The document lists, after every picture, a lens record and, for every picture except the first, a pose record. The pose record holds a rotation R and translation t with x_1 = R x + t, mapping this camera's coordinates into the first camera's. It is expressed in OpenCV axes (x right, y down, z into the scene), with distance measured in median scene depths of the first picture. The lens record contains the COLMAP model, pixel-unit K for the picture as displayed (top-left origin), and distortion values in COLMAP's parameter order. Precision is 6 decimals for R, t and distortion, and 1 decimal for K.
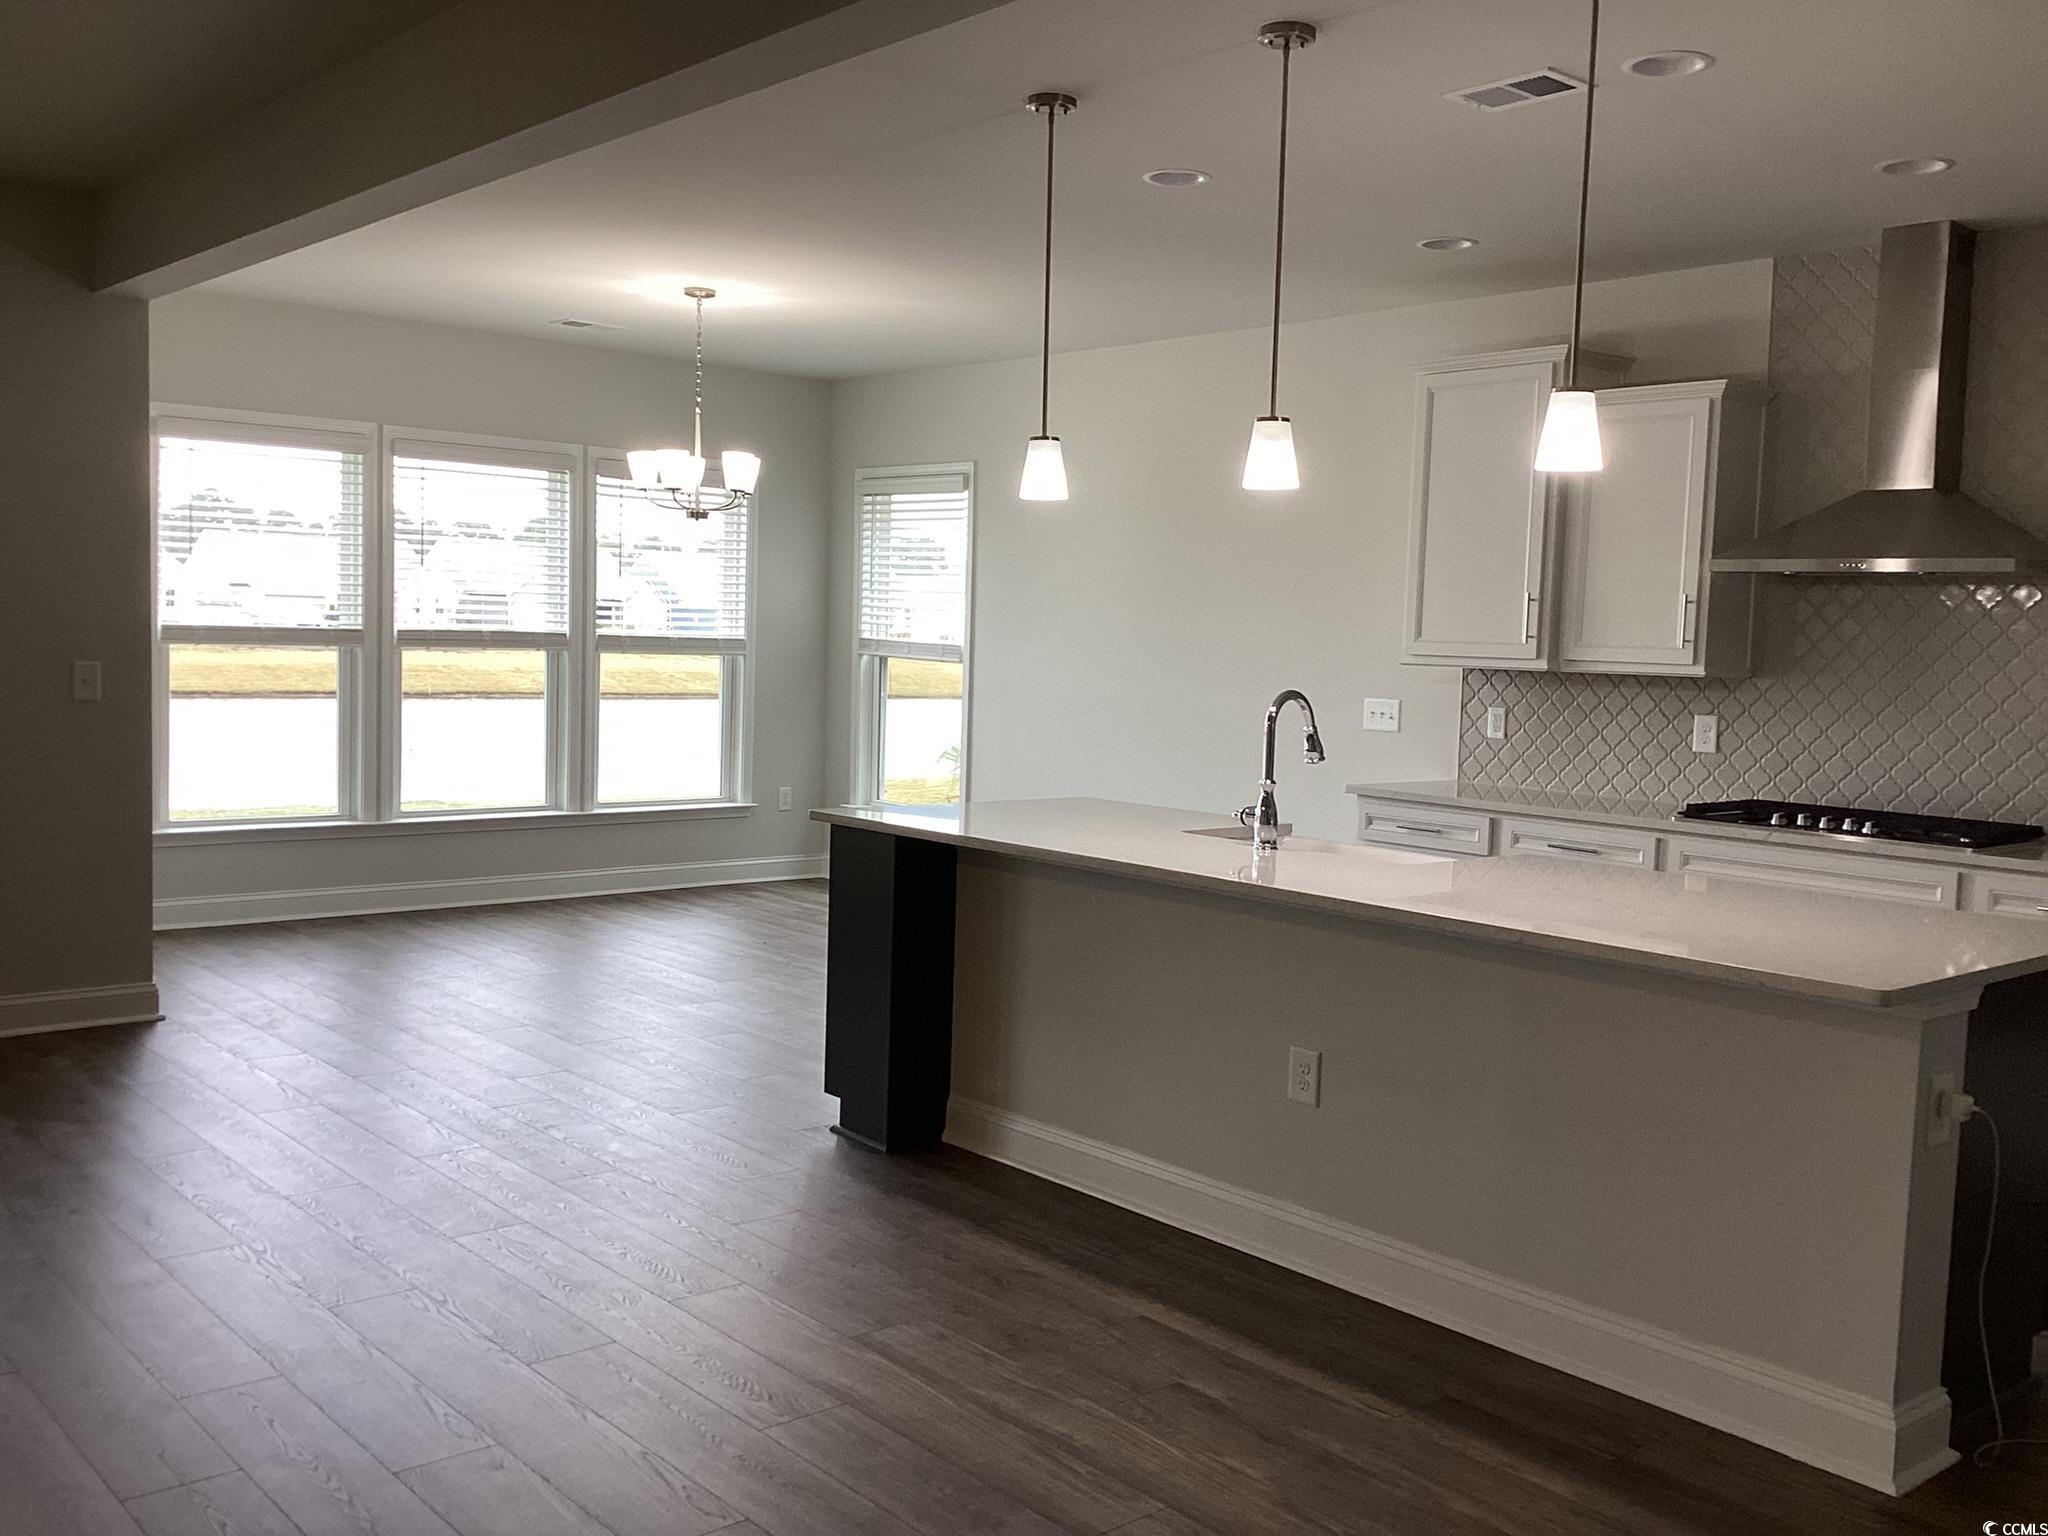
lens RADIAL K [[1908.0, 0, 1006.9], [0, 1908.0, 751.2], [0, 0, 1]] dist [0.032633, 0.000000]
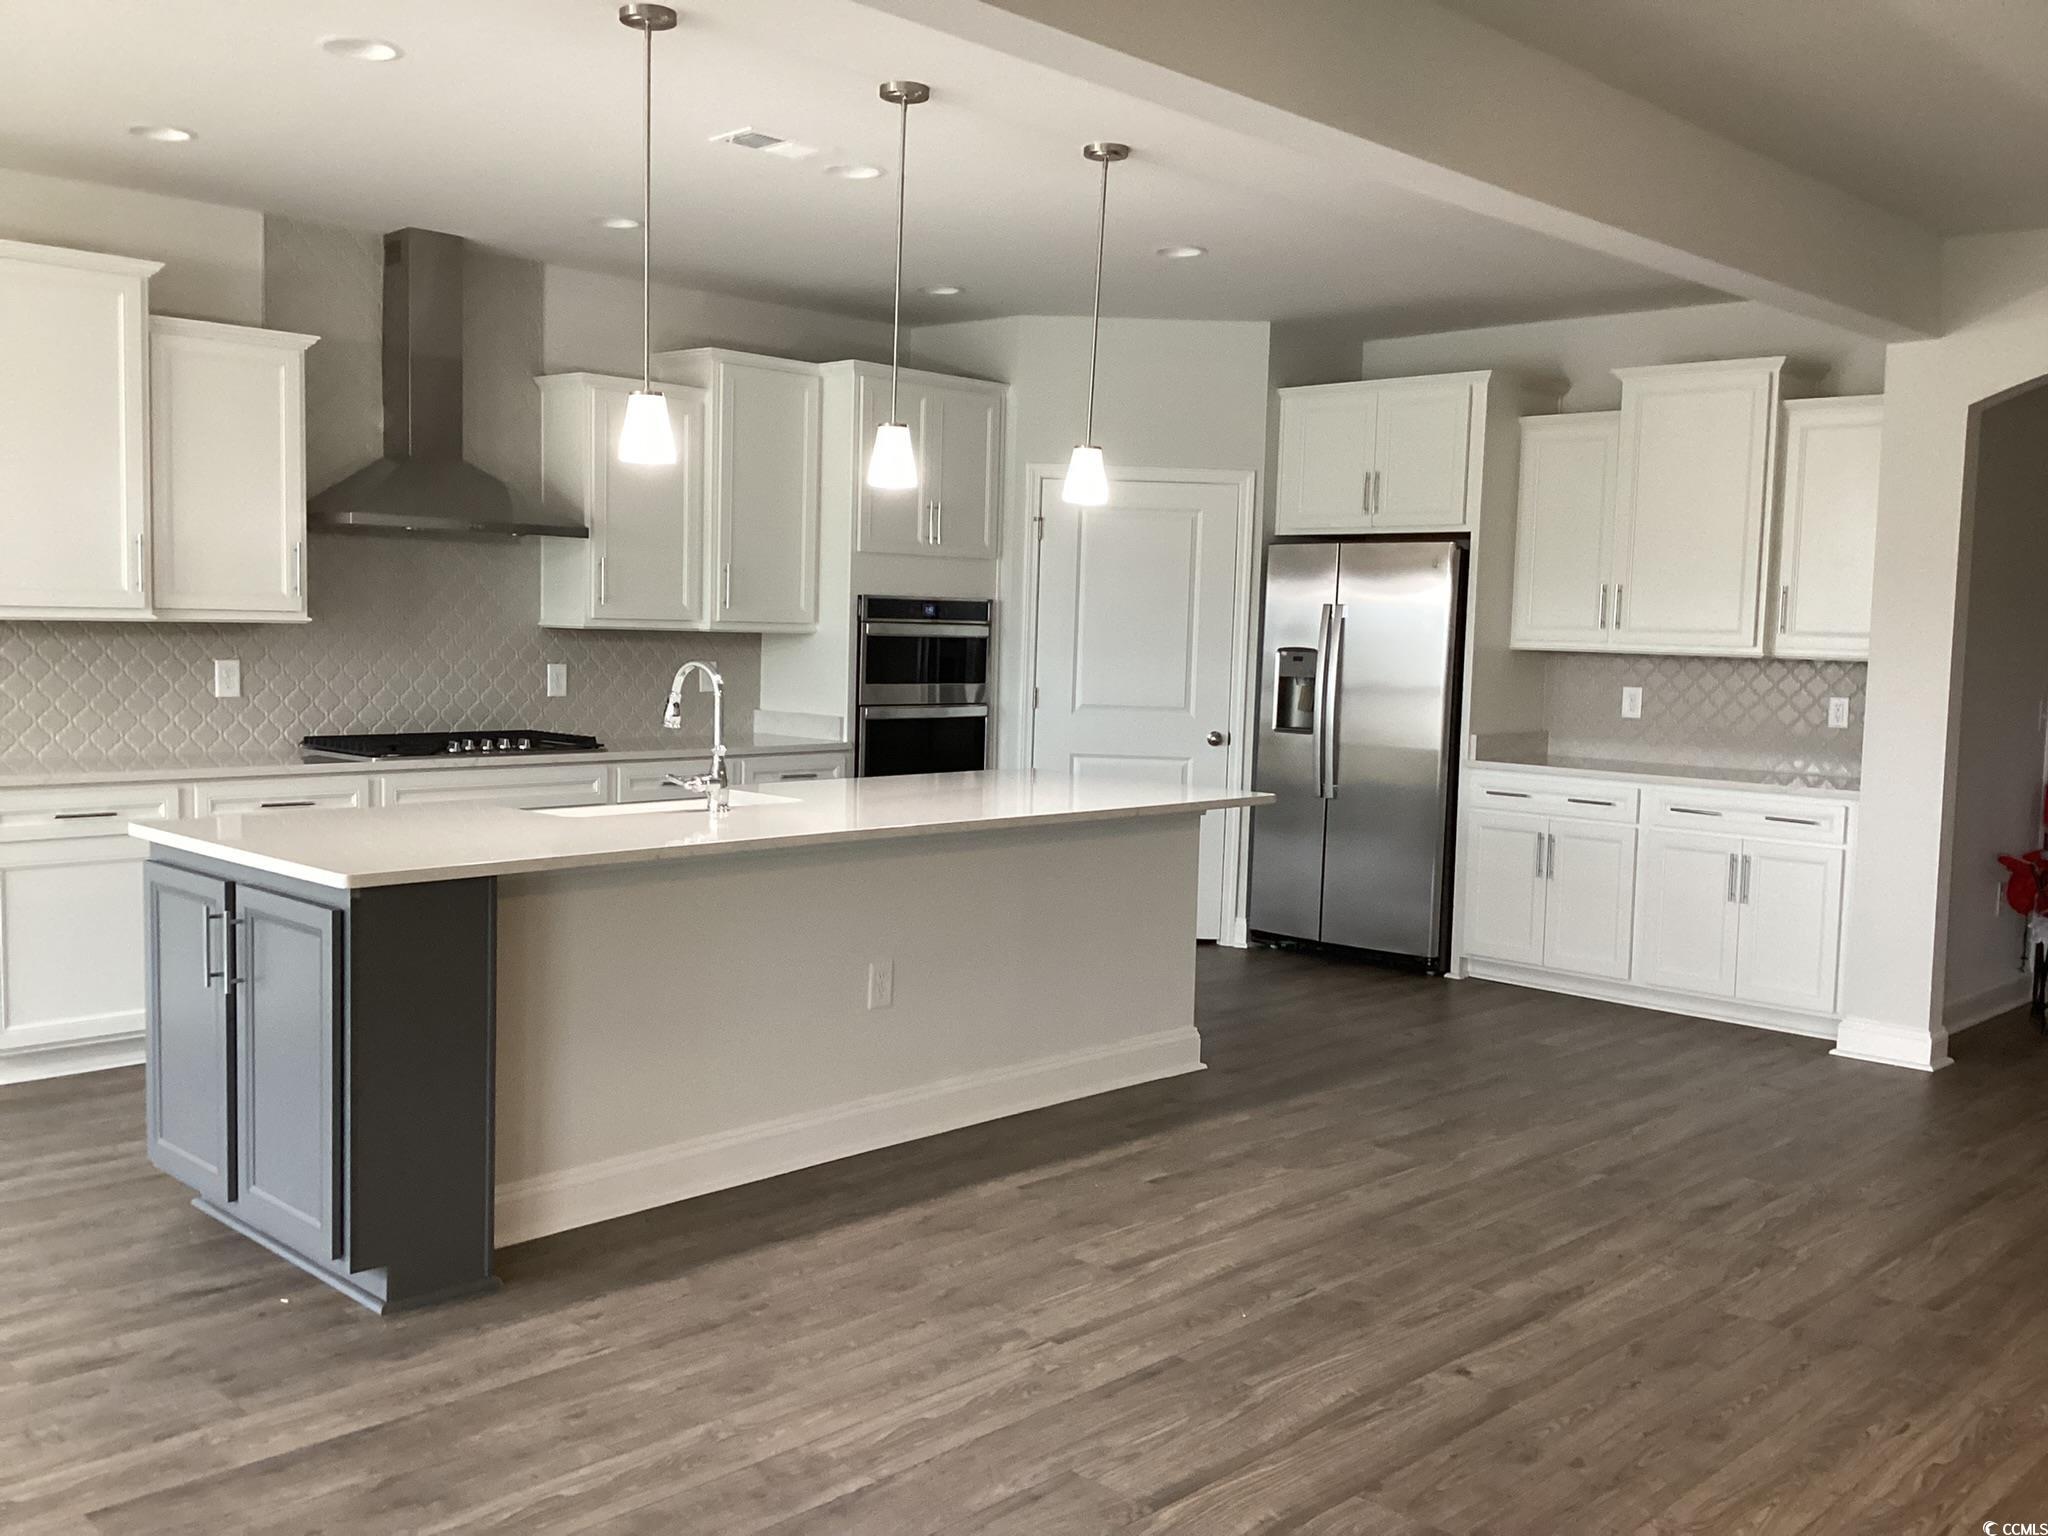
lens RADIAL K [[1908.0, 0, 1004.2], [0, 1908.0, 778.9], [0, 0, 1]] dist [0.032633, 0.000000]
pose [[-0.118372, -0.121905, 0.985458, -1.073285], [0.029436, 0.991568, 0.126196, -0.112660], [-0.992533, 0.043946, -0.113786, 1.117996]]
